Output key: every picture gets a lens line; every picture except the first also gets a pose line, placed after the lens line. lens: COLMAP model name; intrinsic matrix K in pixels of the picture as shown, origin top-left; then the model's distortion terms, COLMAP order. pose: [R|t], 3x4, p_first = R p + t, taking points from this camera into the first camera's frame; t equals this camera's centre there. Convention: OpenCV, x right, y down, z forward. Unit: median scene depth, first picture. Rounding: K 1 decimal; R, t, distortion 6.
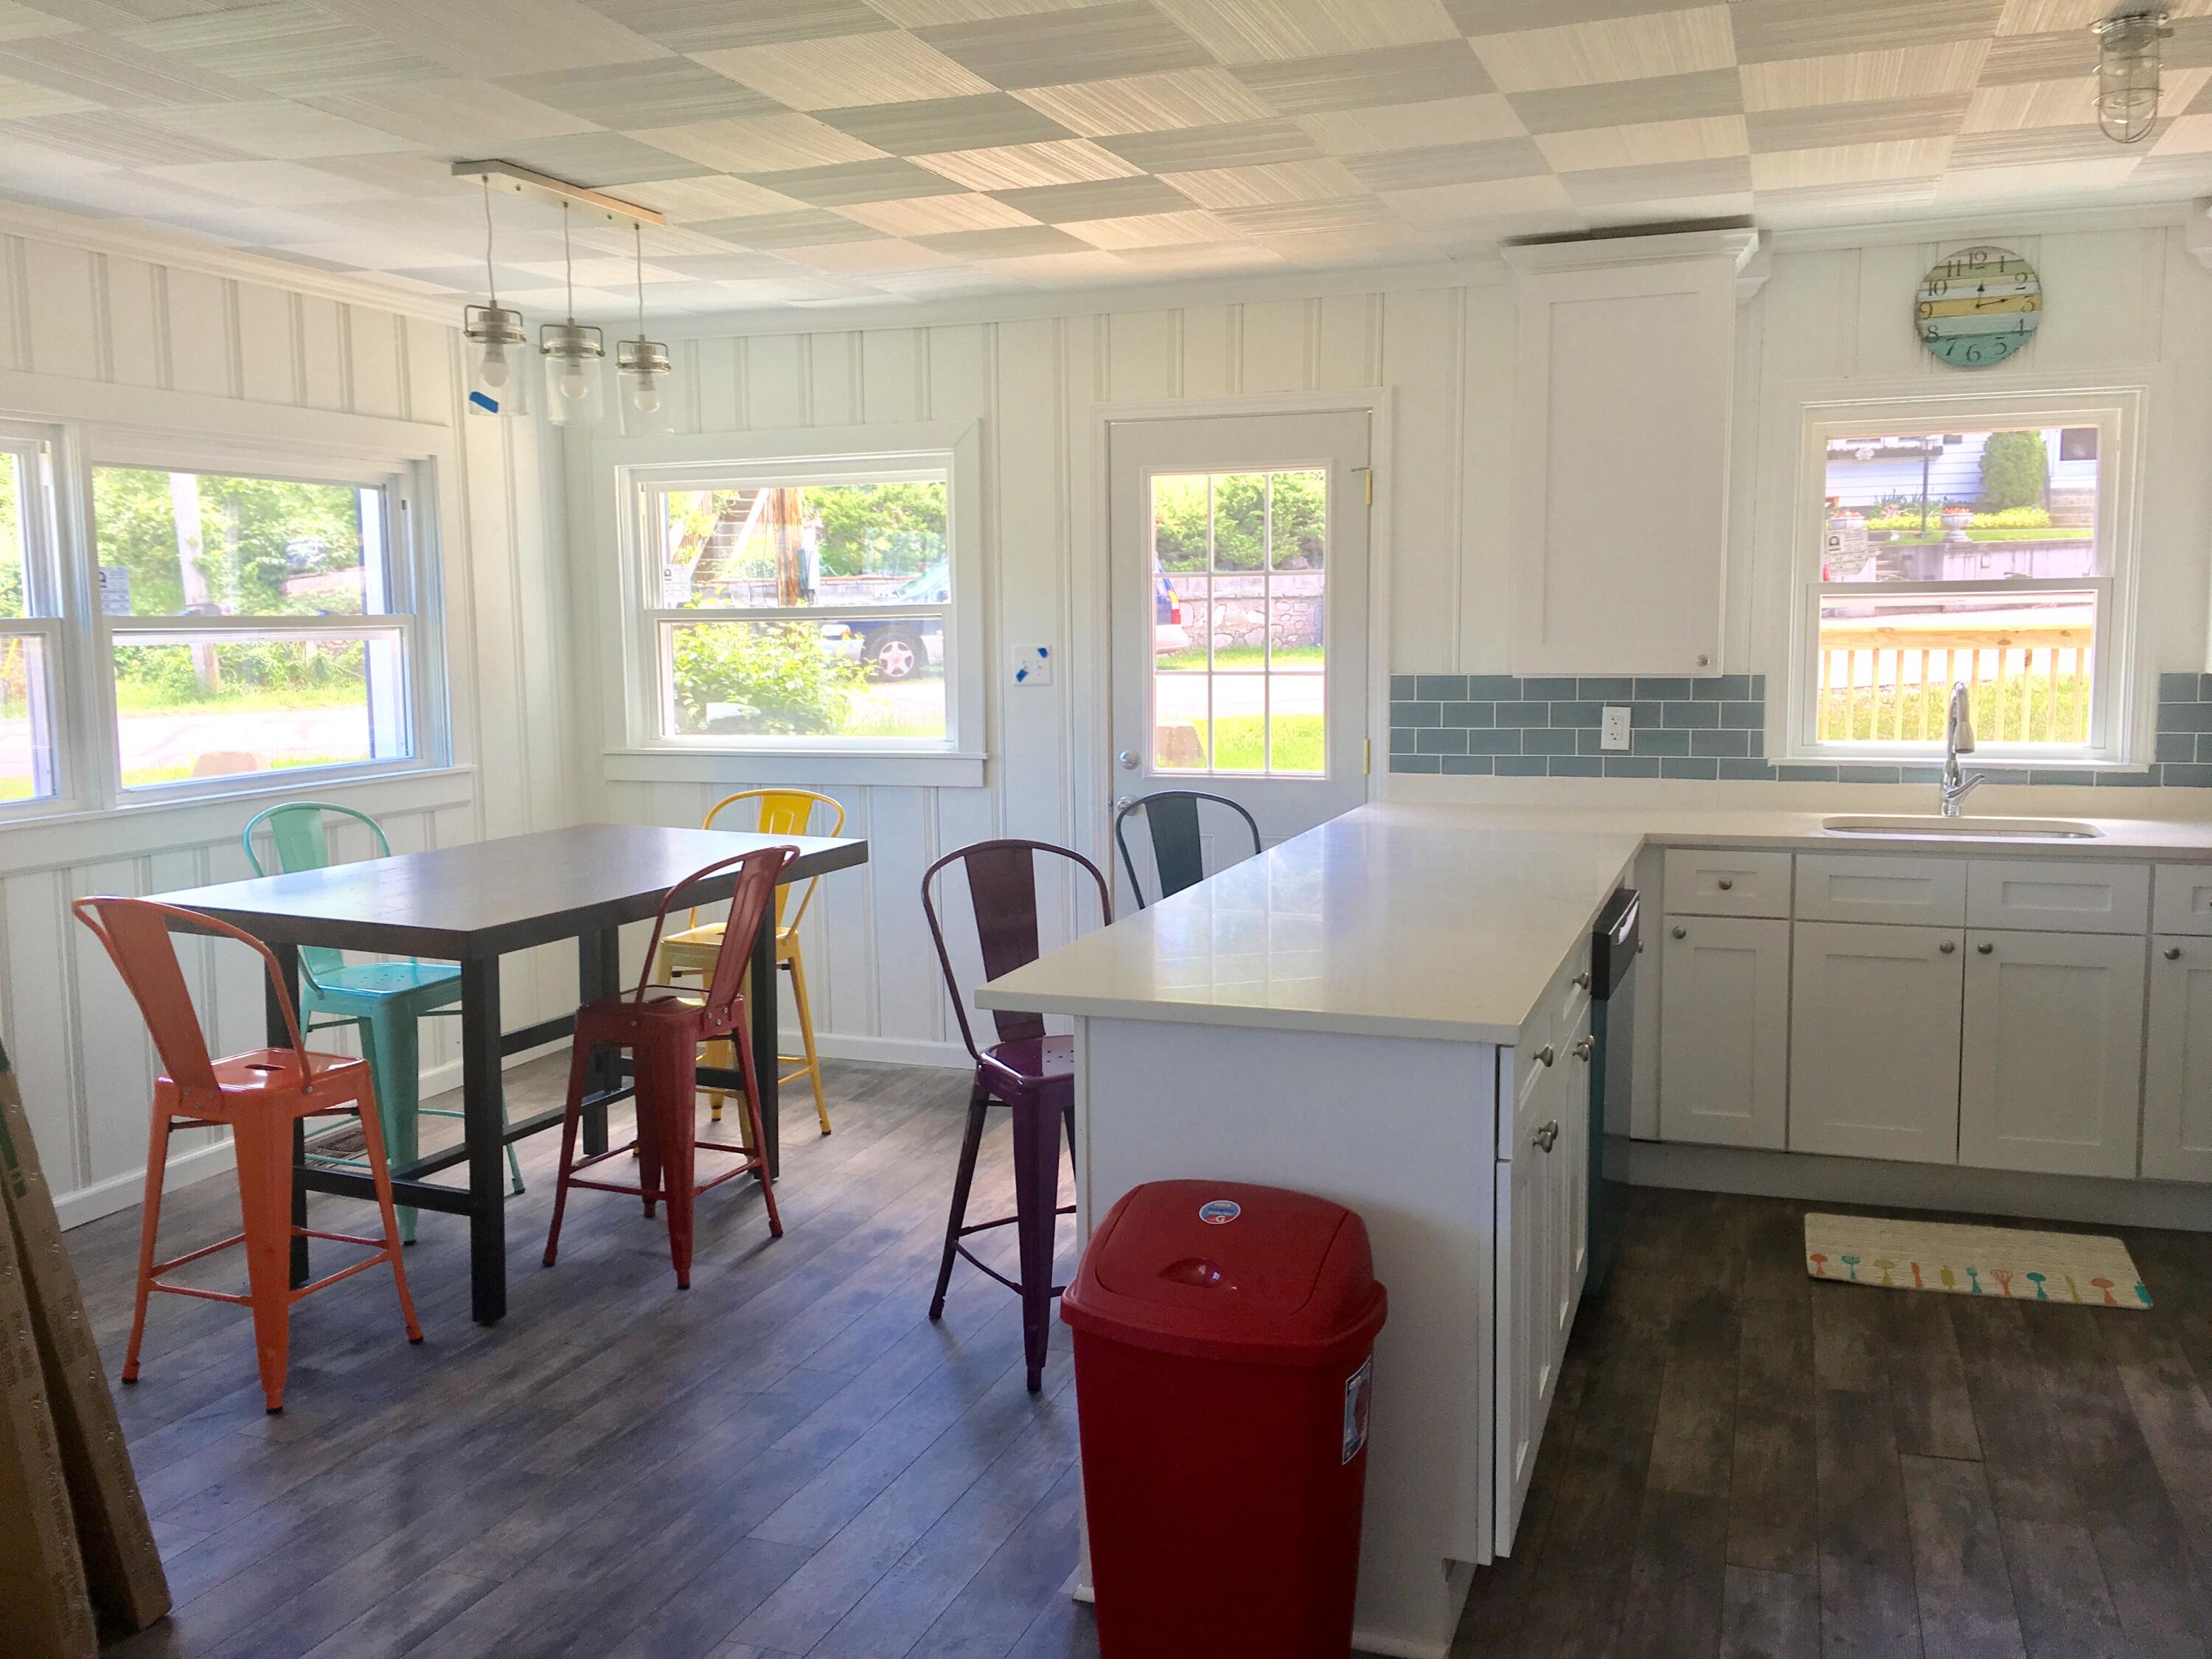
lens RADIAL K [[1867.6, 0, 1113.6], [0, 1867.6, 827.9], [0, 0, 1]] dist [0.074459, -0.094364]
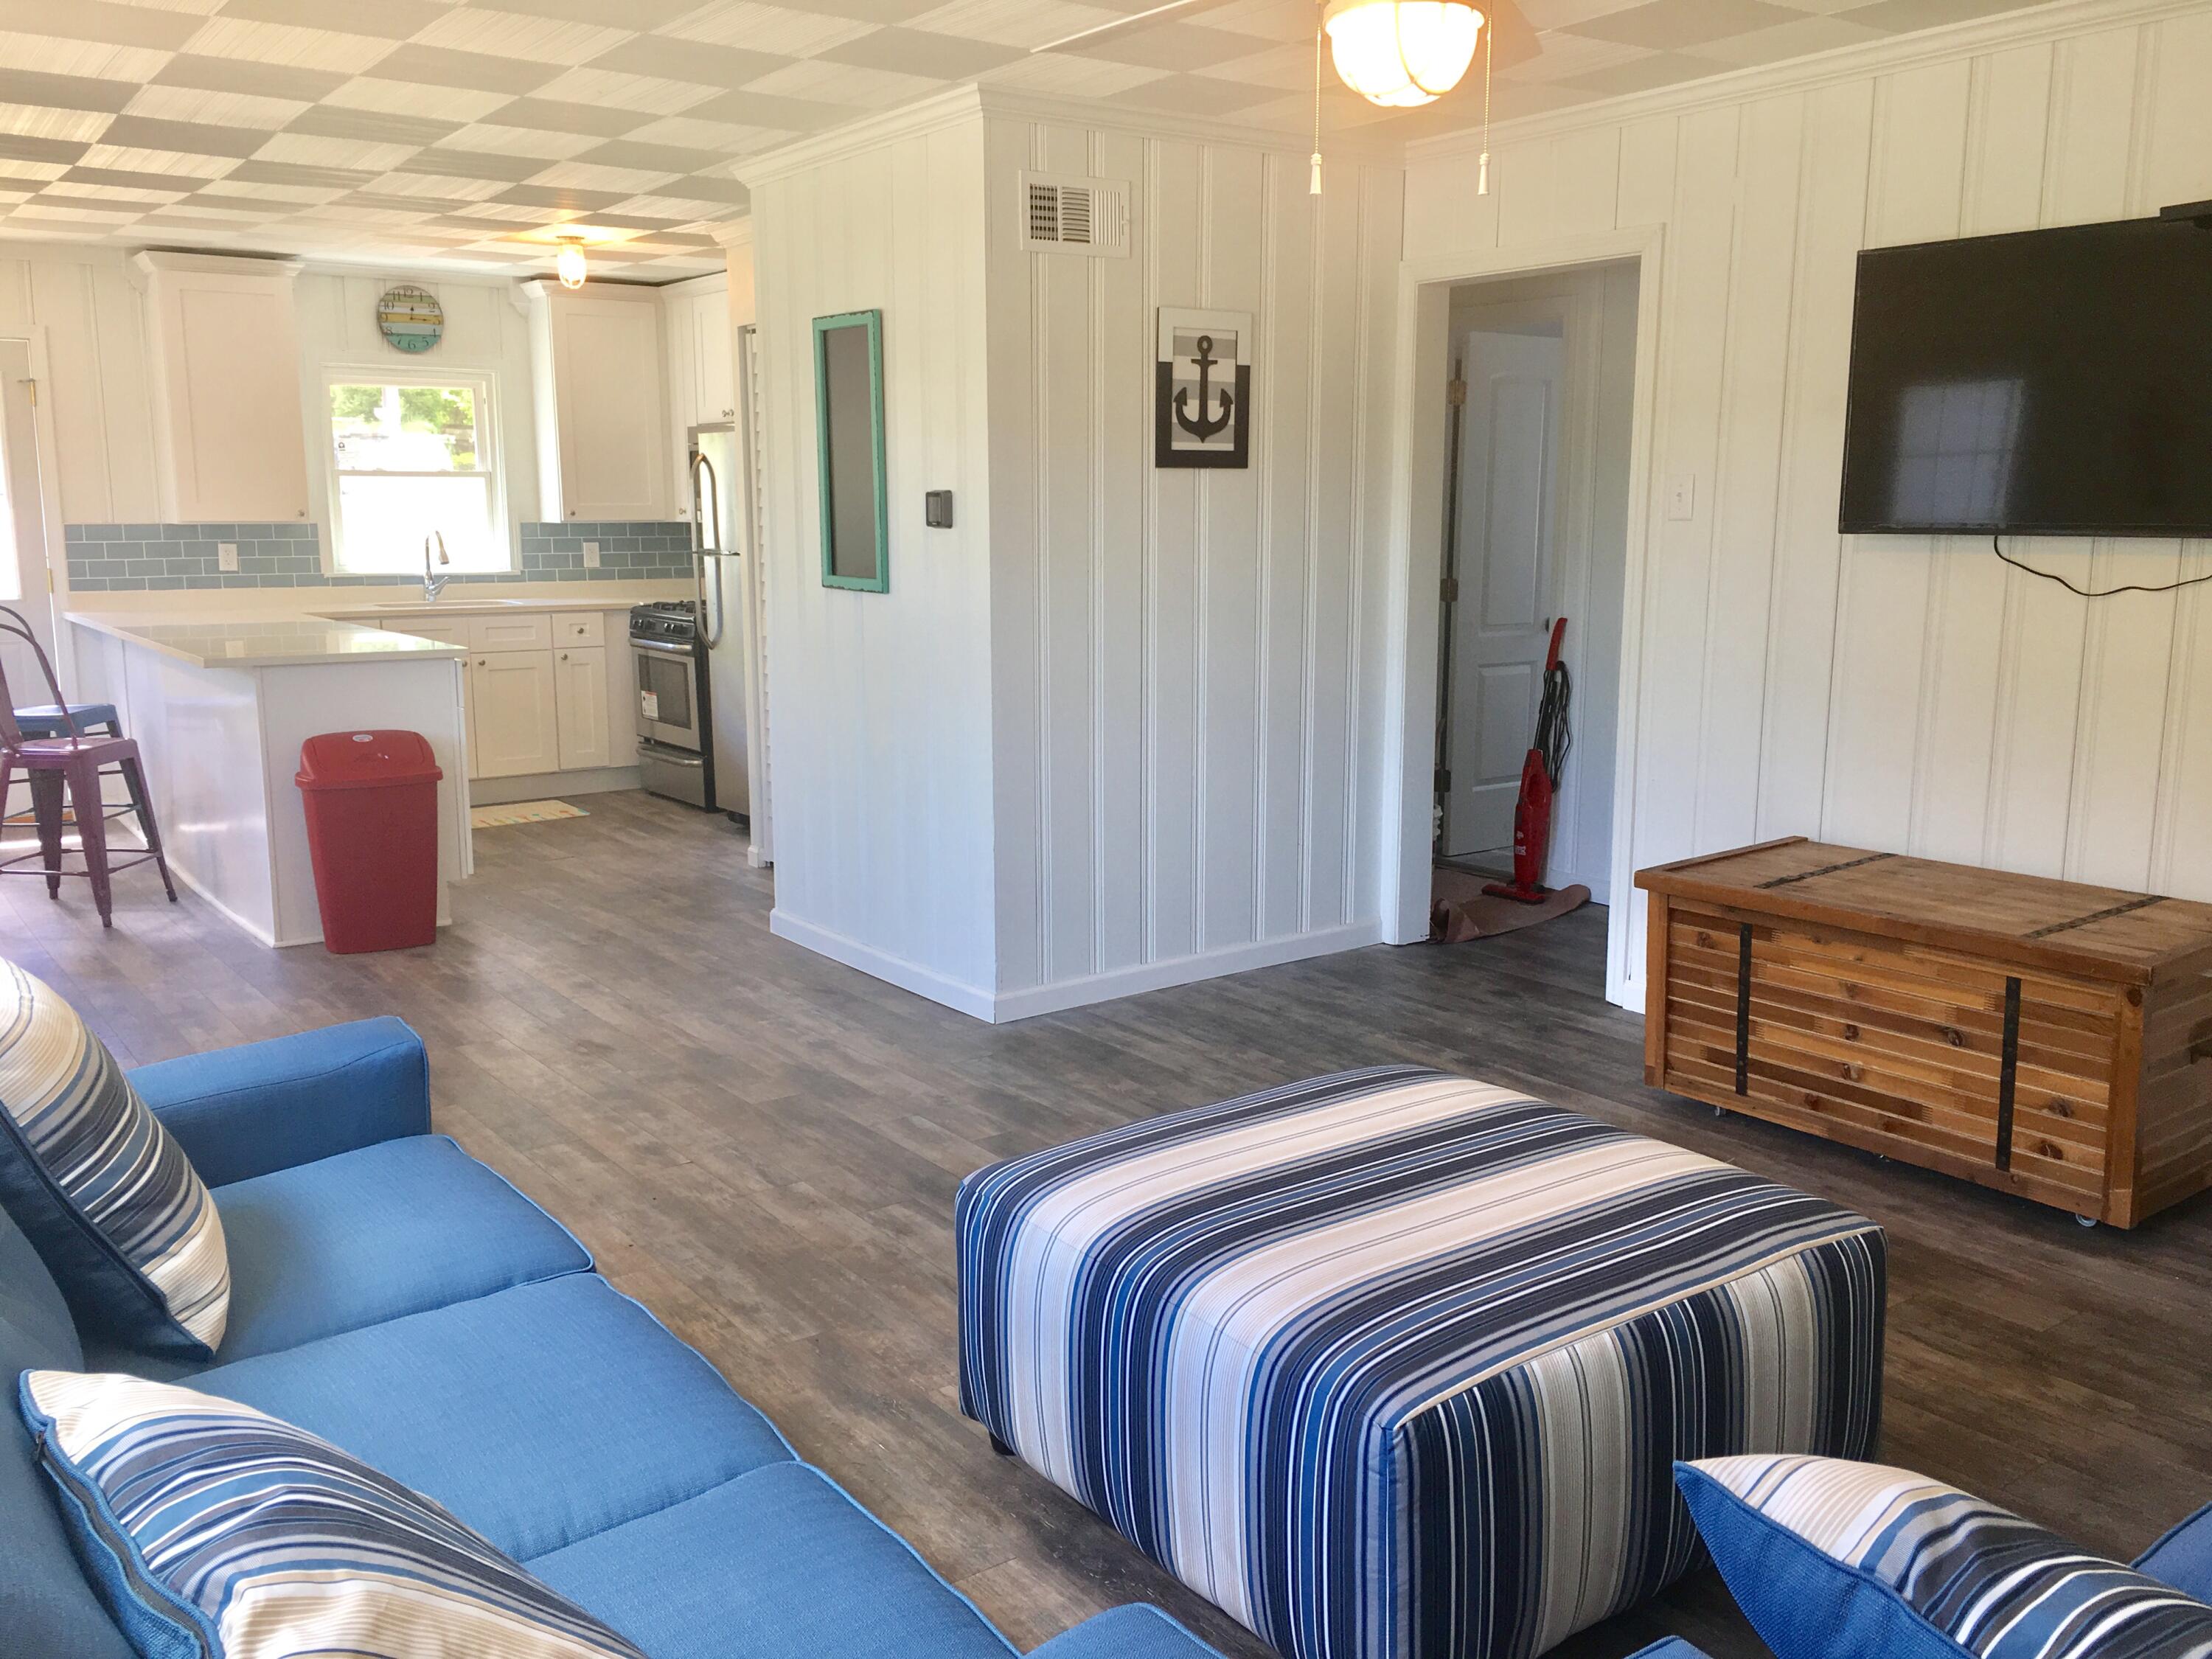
lens RADIAL K [[1867.6, 0, 1101.8], [0, 1867.6, 824.2], [0, 0, 1]] dist [0.074459, -0.094364]
pose [[0.562316, -0.130026, 0.816636, -0.747703], [0.086813, 0.991386, 0.098073, 0.089835], [-0.822353, 0.015747, 0.568760, -0.596699]]
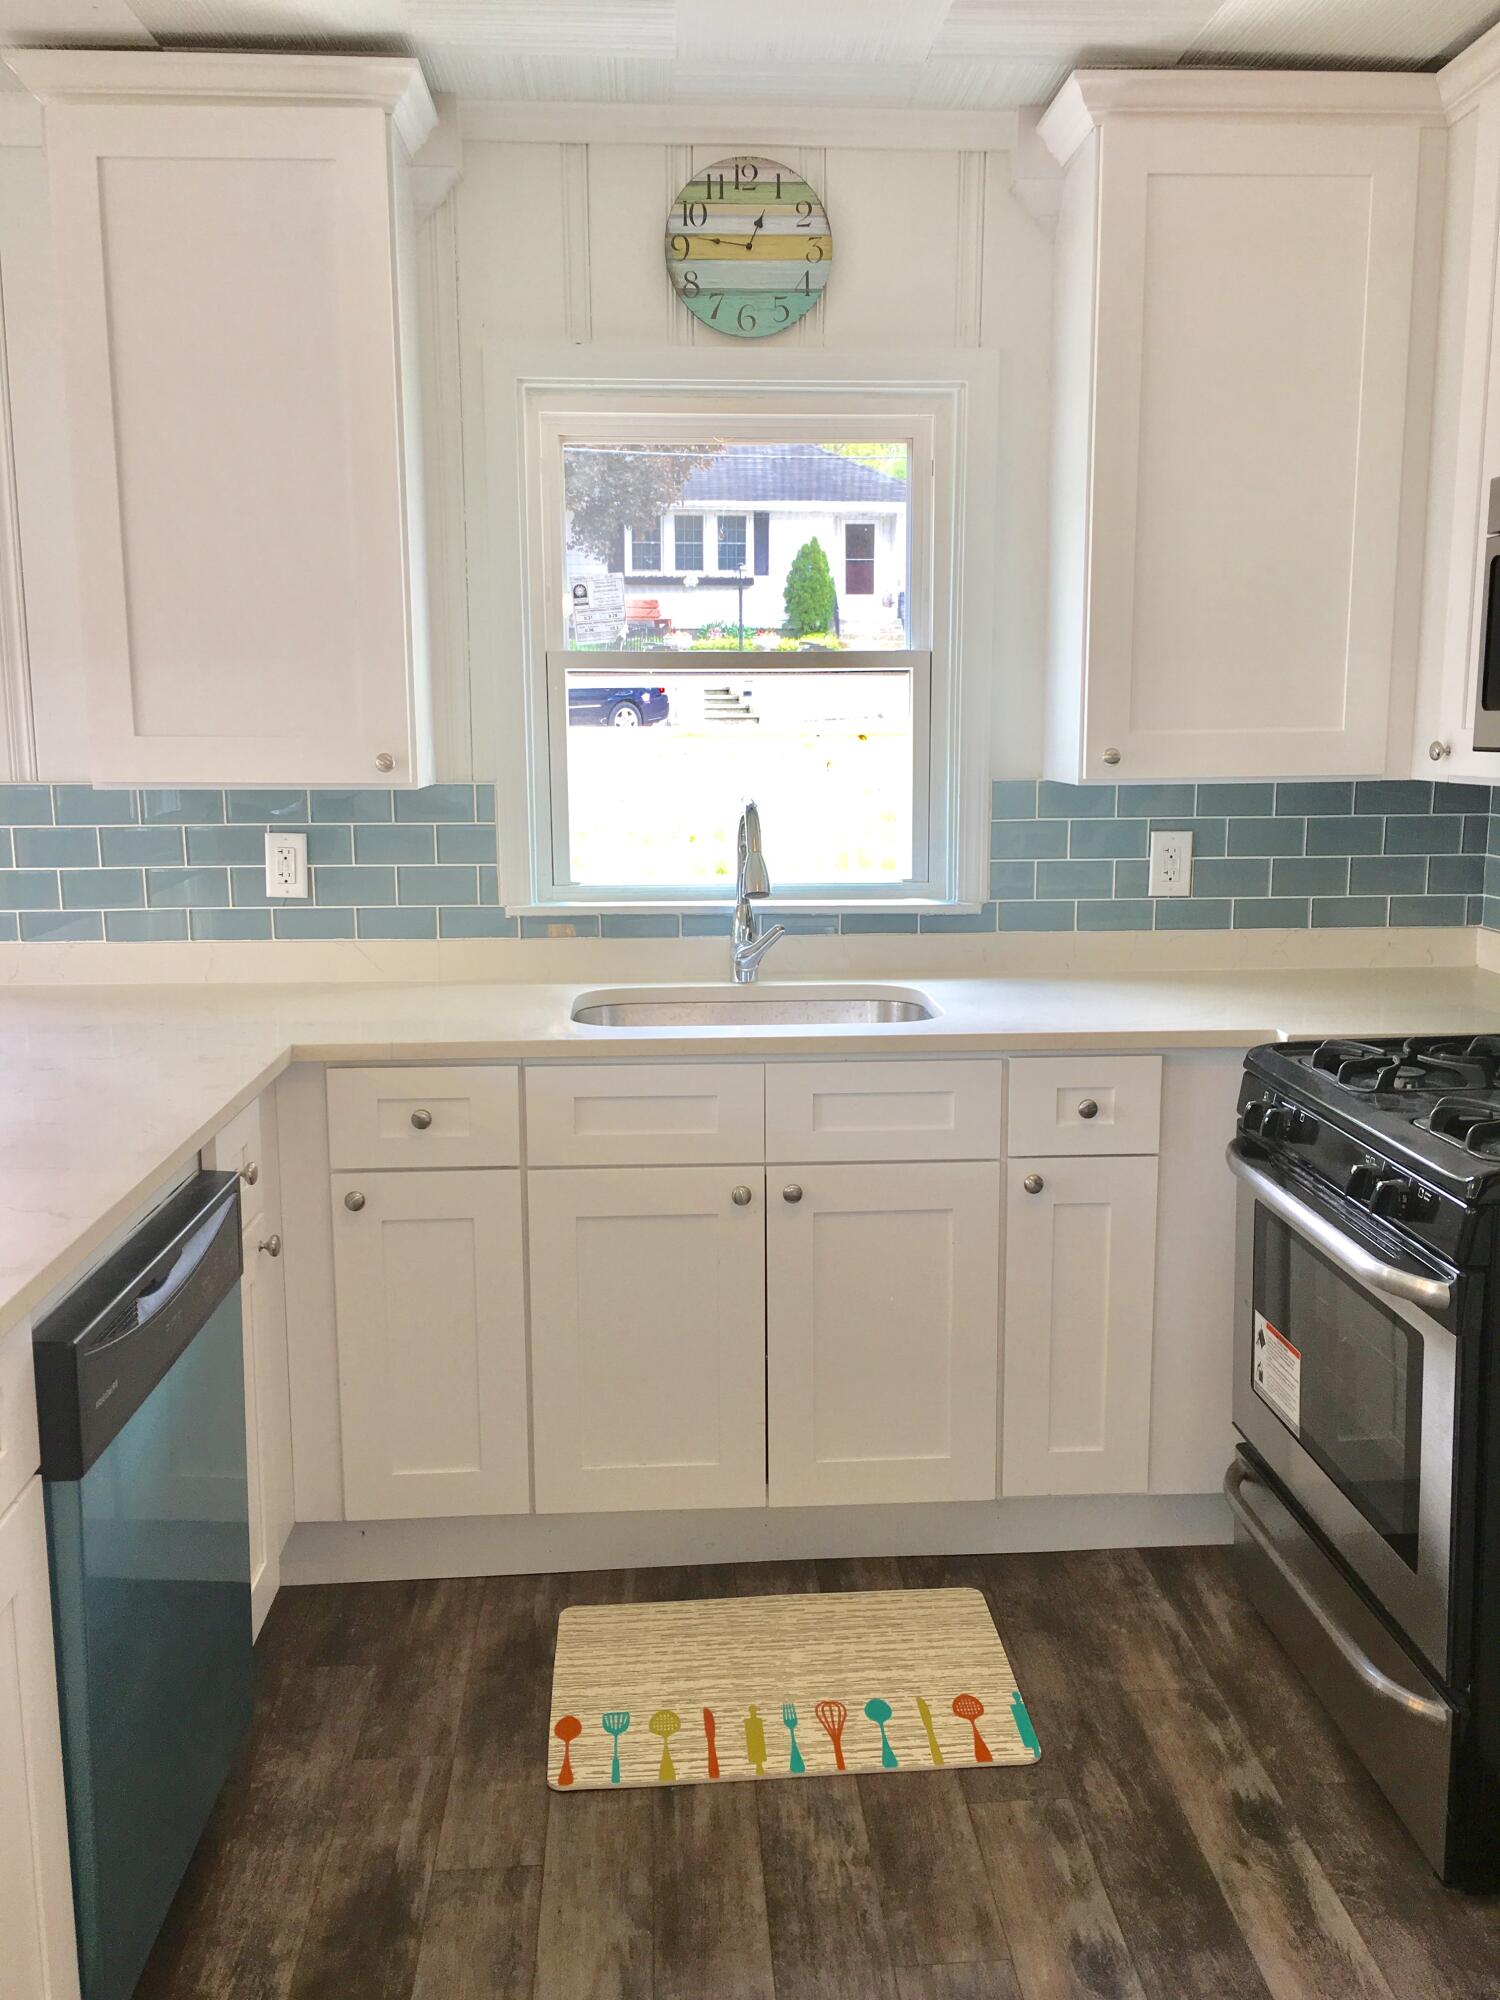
lens RADIAL K [[1688.6, 0, 746.1], [0, 1688.6, 1002.1], [0, 0, 1]] dist [0.074459, -0.094364]
pose [[0.920376, -0.056857, 0.386878, 0.206764], [0.037994, 0.997694, 0.056236, -0.036859], [-0.389184, -0.037059, 0.920414, 0.433444]]
